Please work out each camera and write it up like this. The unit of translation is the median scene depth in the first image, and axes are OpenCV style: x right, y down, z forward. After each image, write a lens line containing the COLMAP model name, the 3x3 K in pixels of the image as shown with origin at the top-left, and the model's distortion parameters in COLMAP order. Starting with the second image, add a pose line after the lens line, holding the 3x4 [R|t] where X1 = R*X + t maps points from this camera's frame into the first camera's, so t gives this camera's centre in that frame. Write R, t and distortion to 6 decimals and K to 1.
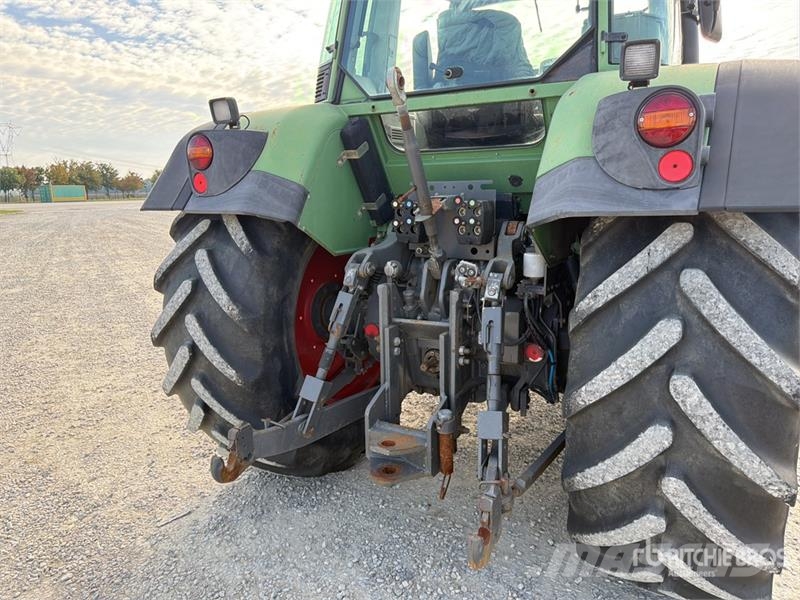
lens RADIAL K [[582.0, 0, 381.6], [0, 582.0, 314.4], [0, 0, 1]] dist [0.124727, -0.195618]
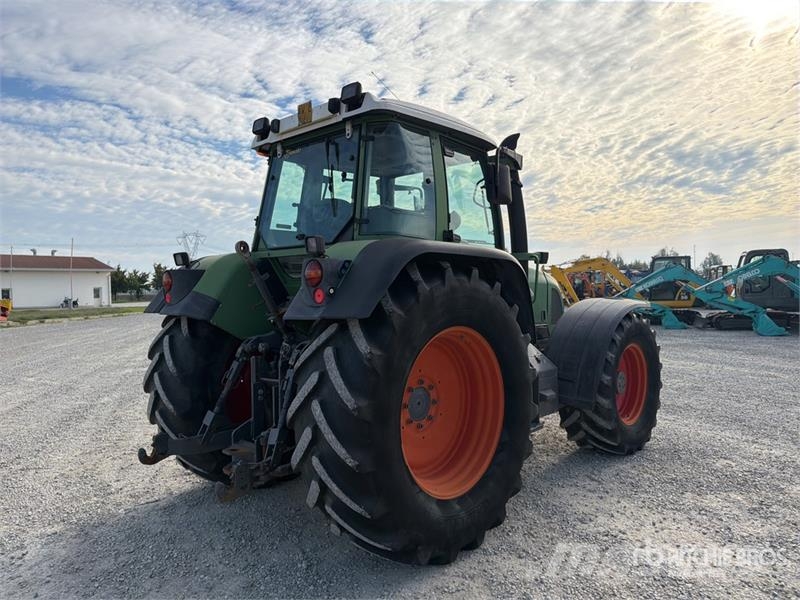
lens RADIAL K [[570.1, 0, 399.3], [0, 570.1, 300.5], [0, 0, 1]] dist [0.058763, -0.077269]
pose [[0.977342, 0.000317, -0.211665, 0.753099], [-0.038733, 0.983381, -0.177374, 0.065883], [0.208091, 0.181553, 0.961112, -0.524069]]
